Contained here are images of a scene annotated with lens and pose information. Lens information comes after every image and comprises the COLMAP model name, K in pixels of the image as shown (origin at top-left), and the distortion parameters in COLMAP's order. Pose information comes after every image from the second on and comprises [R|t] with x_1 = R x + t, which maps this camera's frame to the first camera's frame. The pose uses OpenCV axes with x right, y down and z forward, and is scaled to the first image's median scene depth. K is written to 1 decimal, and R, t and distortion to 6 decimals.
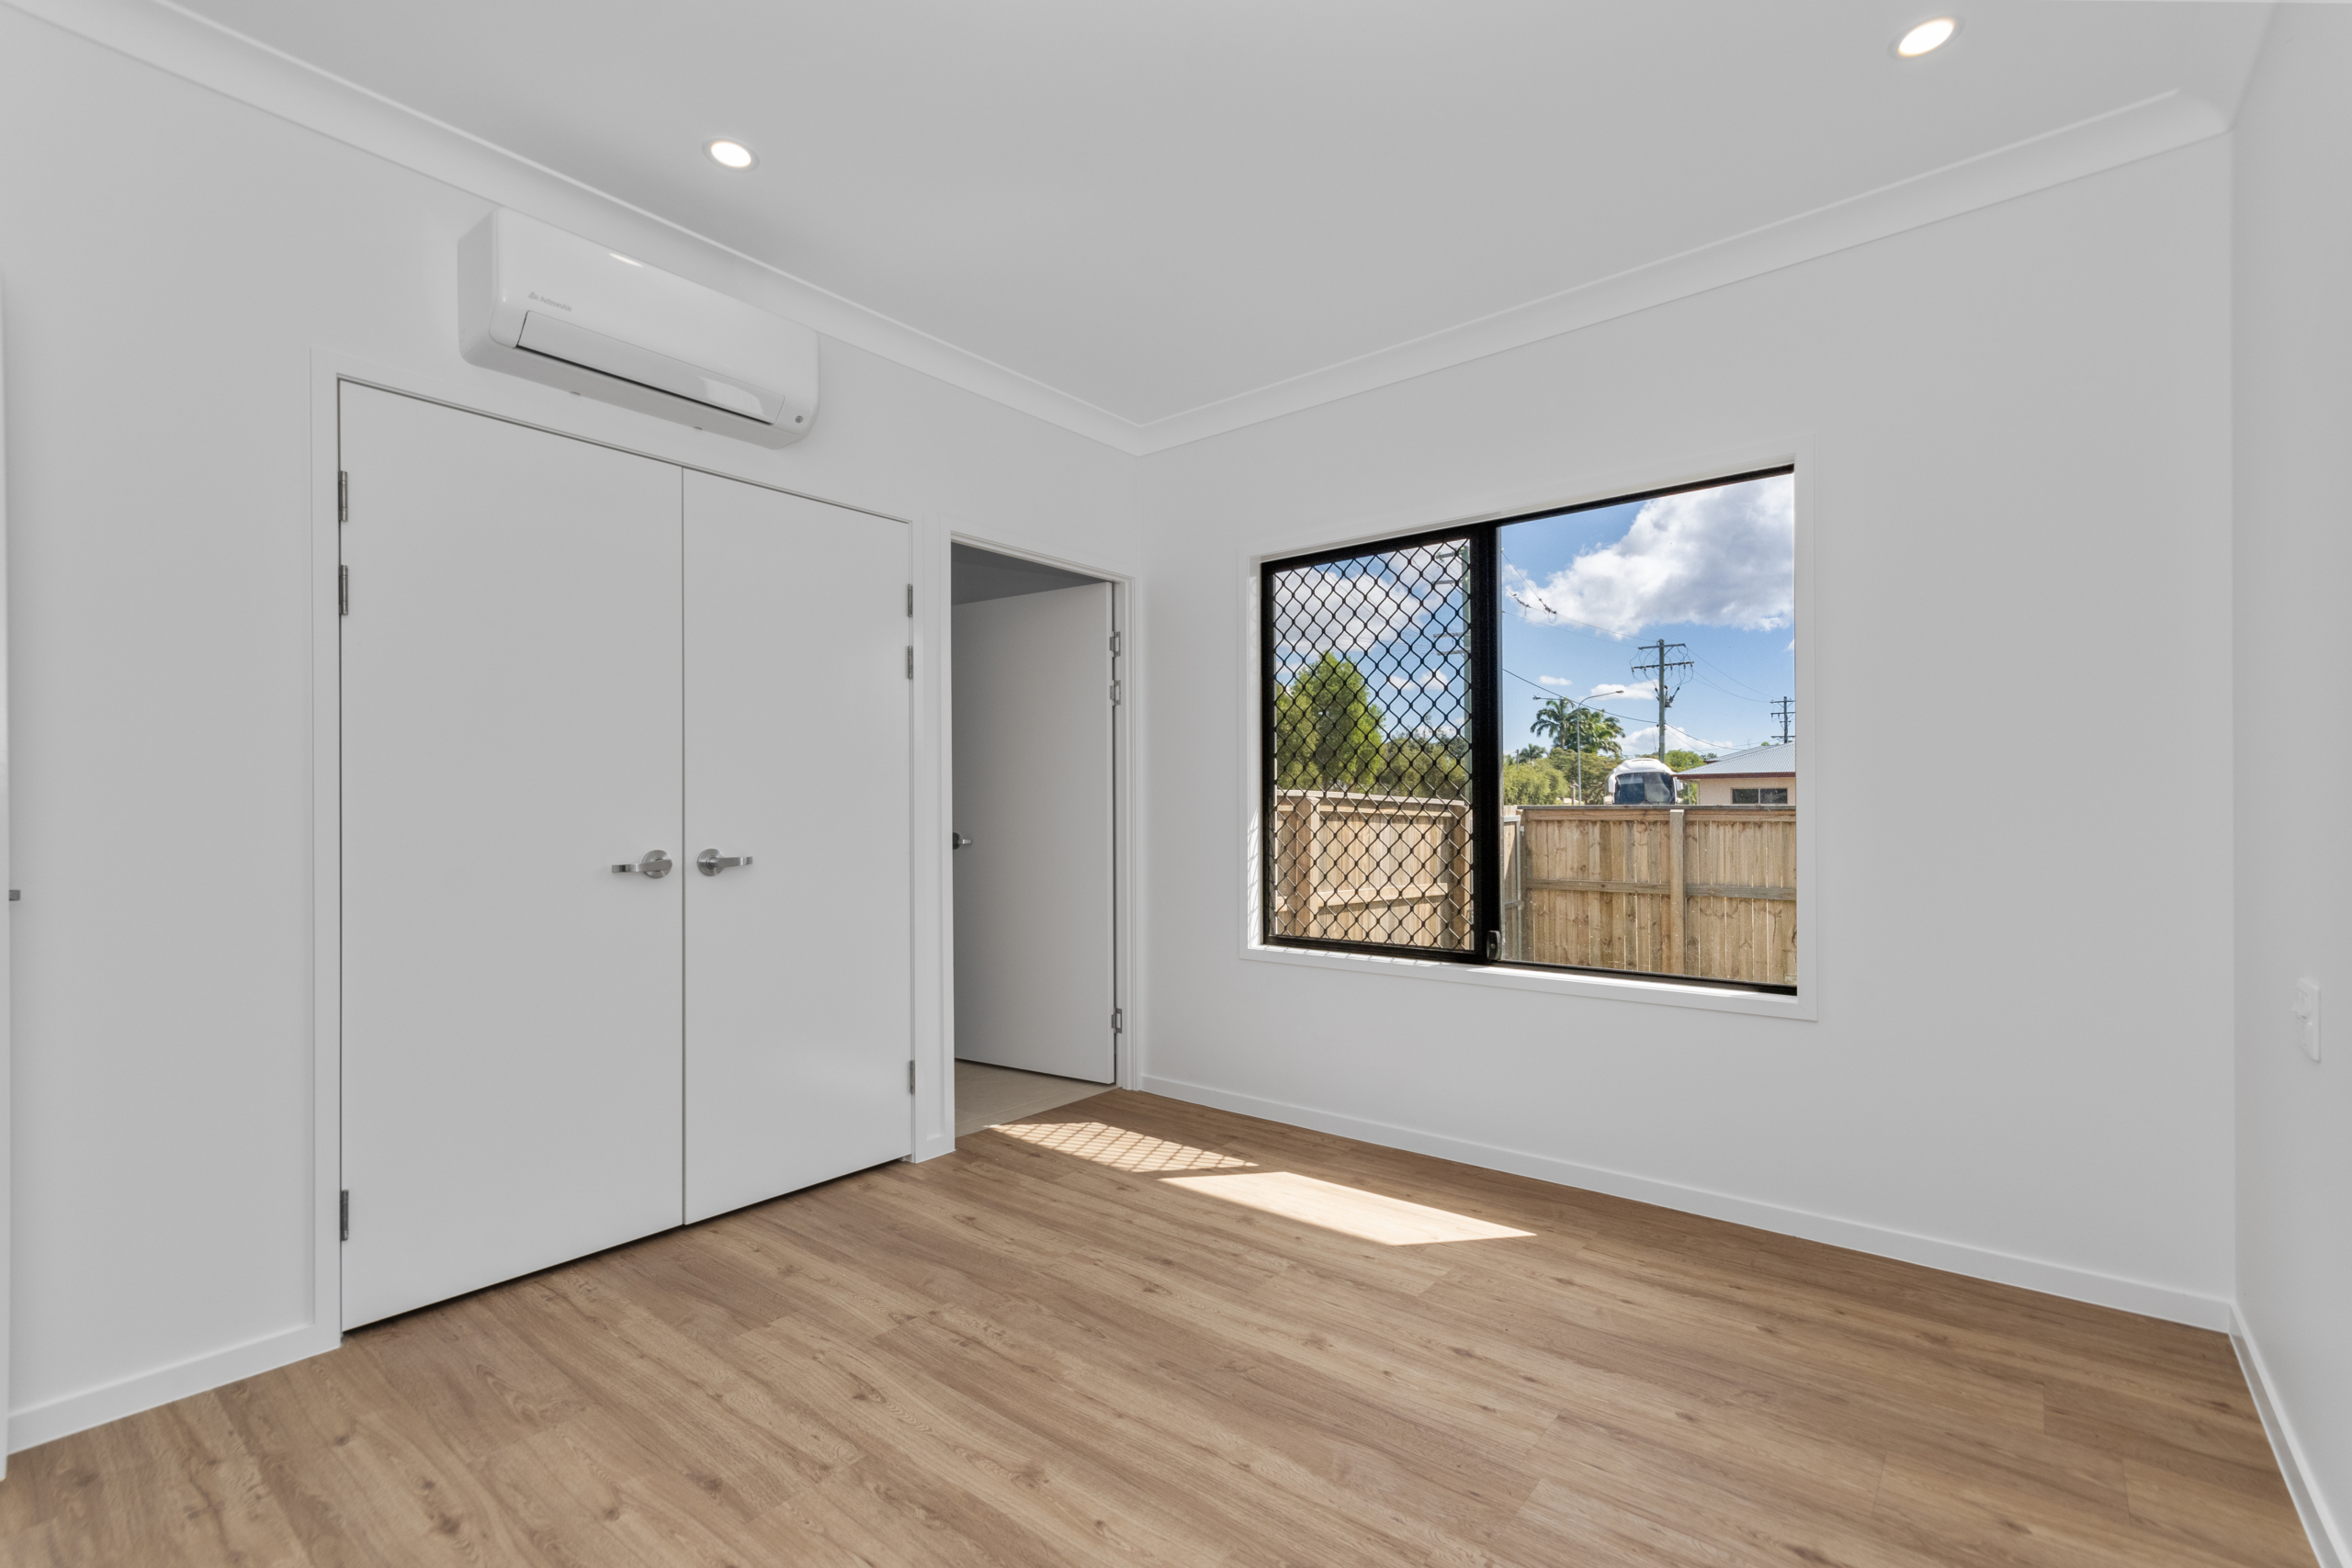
lens RADIAL K [[1052.3, 0, 1177.3], [0, 1052.3, 796.2], [0, 0, 1]] dist [-0.000193, -0.000007]
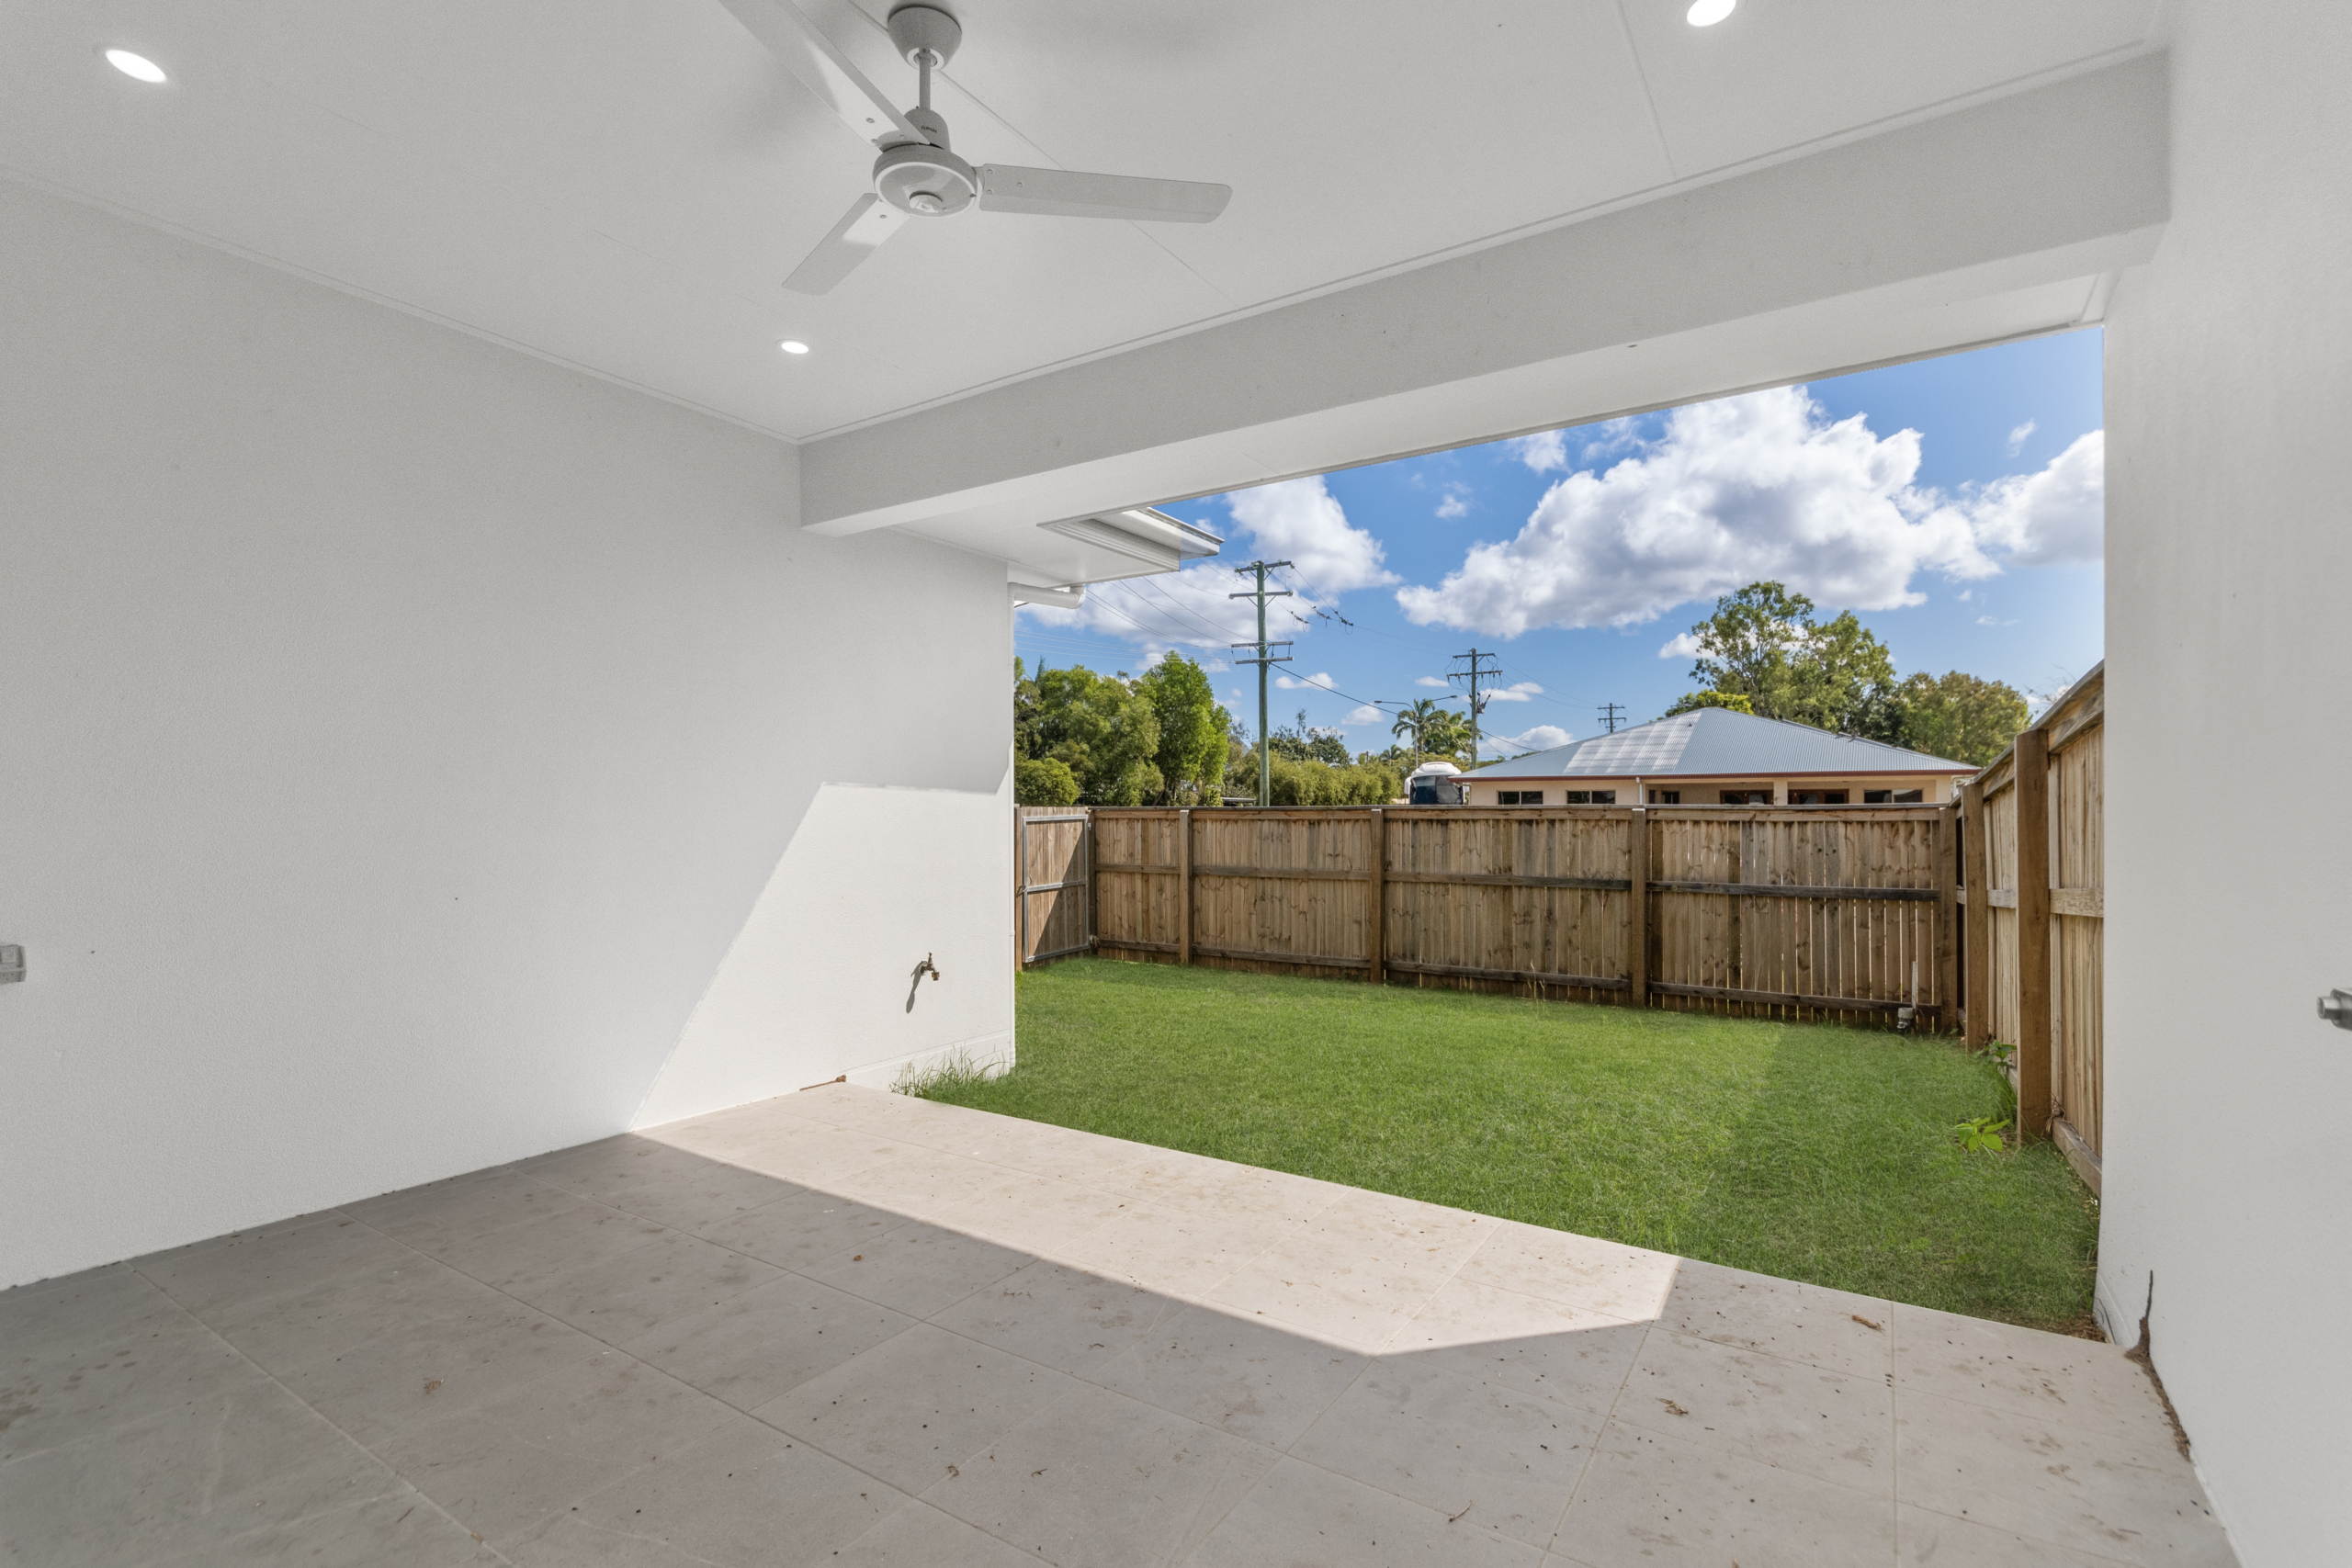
lens RADIAL K [[1091.9, 0, 1174.2], [0, 1091.9, 791.3], [0, 0, 1]] dist [-0.000369, -0.000005]
pose [[0.995368, 0.001223, 0.096129, 0.069571], [-0.000784, 0.999989, -0.004612, -0.000985], [-0.096134, 0.004515, 0.995358, -0.080318]]
